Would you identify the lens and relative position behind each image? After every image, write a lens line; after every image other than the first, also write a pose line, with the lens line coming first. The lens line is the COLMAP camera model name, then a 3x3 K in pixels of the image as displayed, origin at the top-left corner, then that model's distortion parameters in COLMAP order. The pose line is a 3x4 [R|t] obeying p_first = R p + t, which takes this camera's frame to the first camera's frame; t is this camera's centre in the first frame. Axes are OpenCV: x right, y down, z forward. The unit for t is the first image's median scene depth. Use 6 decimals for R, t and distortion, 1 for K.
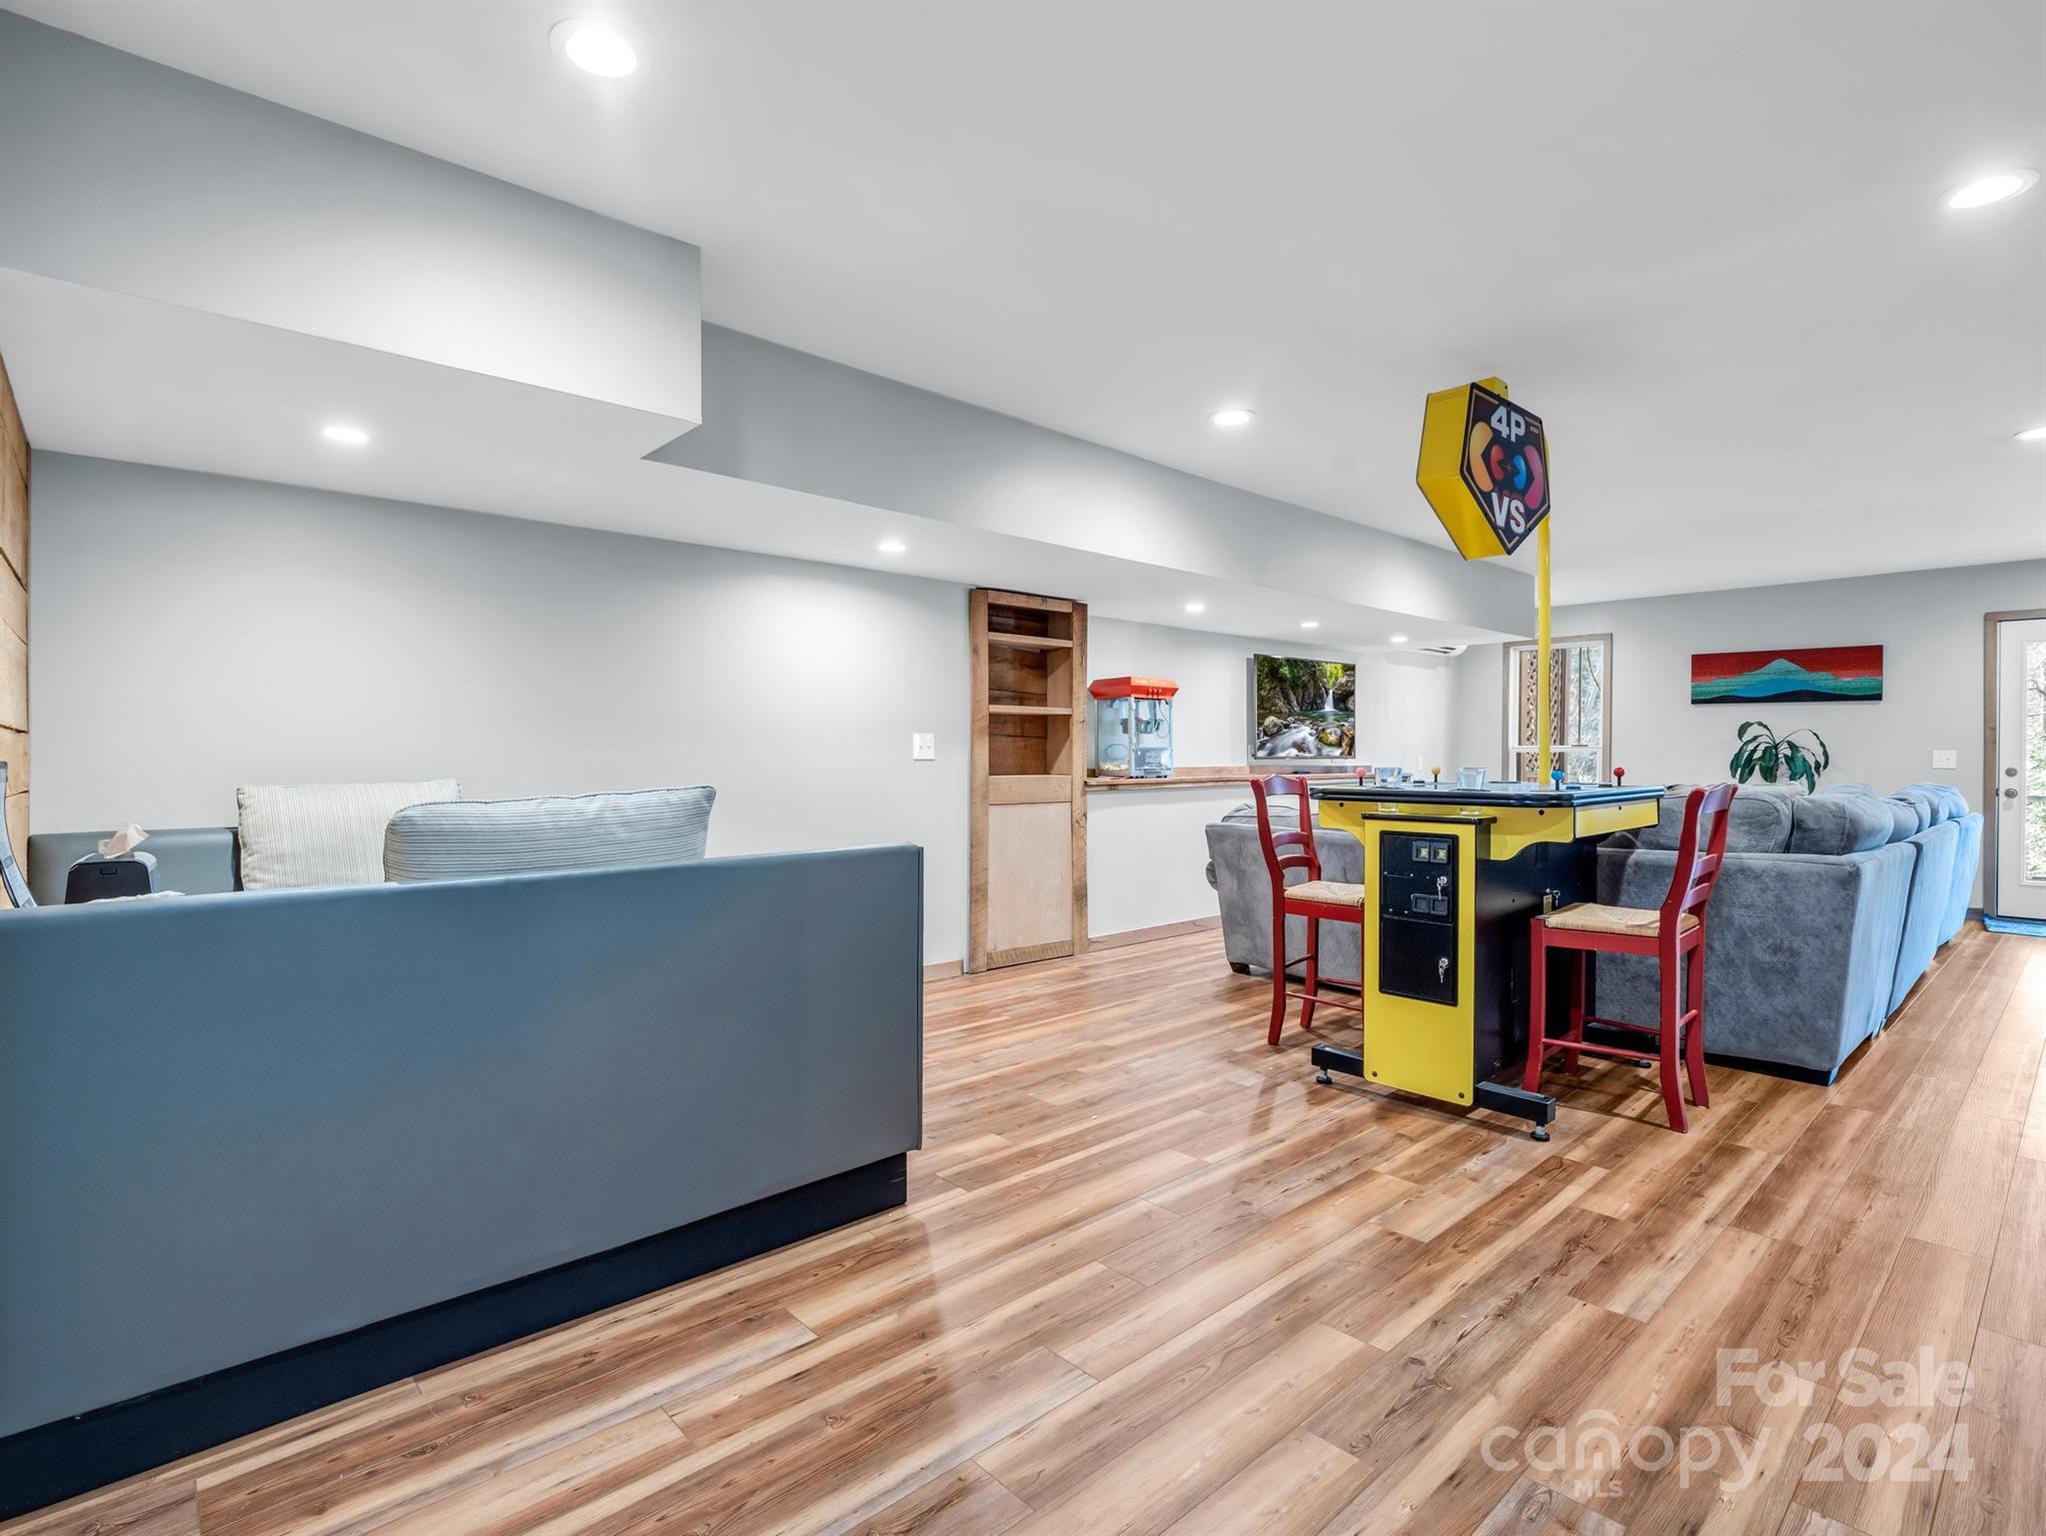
lens RADIAL K [[1011.6, 0, 1023.3], [0, 1011.6, 765.1], [0, 0, 1]] dist [-0.013049, -0.000481]
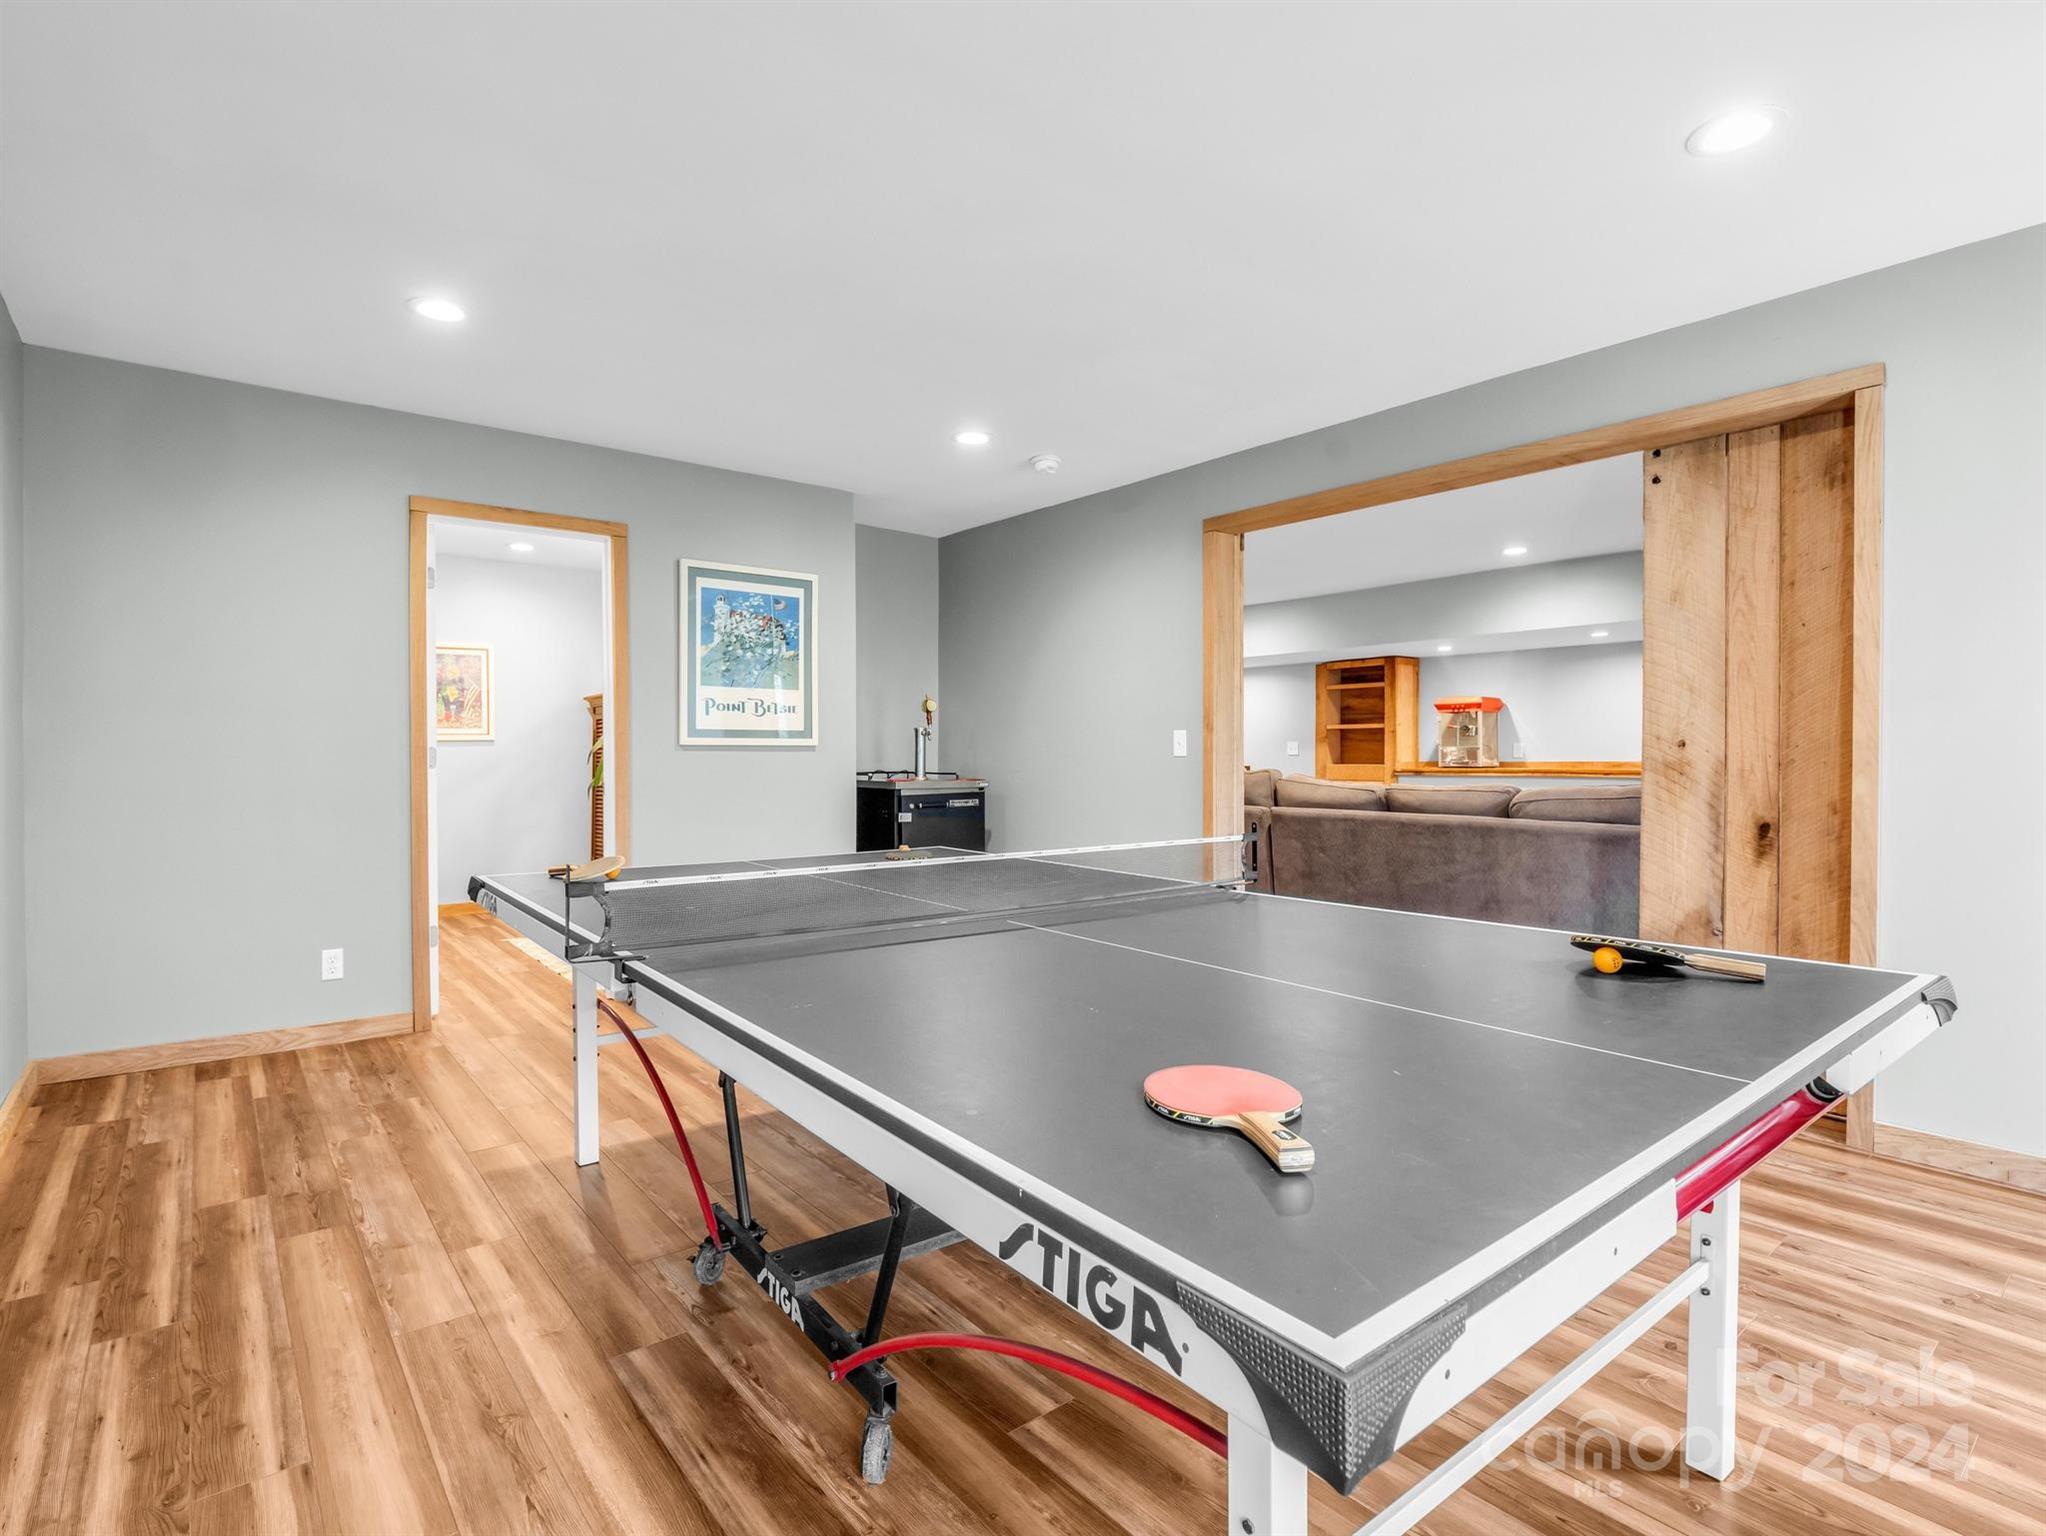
lens RADIAL K [[1011.6, 0, 1021.3], [0, 1011.6, 766.0], [0, 0, 1]] dist [-0.013049, -0.000481]
pose [[-0.054734, 0.009197, -0.998459, 1.791734], [-0.006895, 0.999930, 0.009588, 0.000068], [0.998477, 0.007410, -0.054667, 0.536328]]
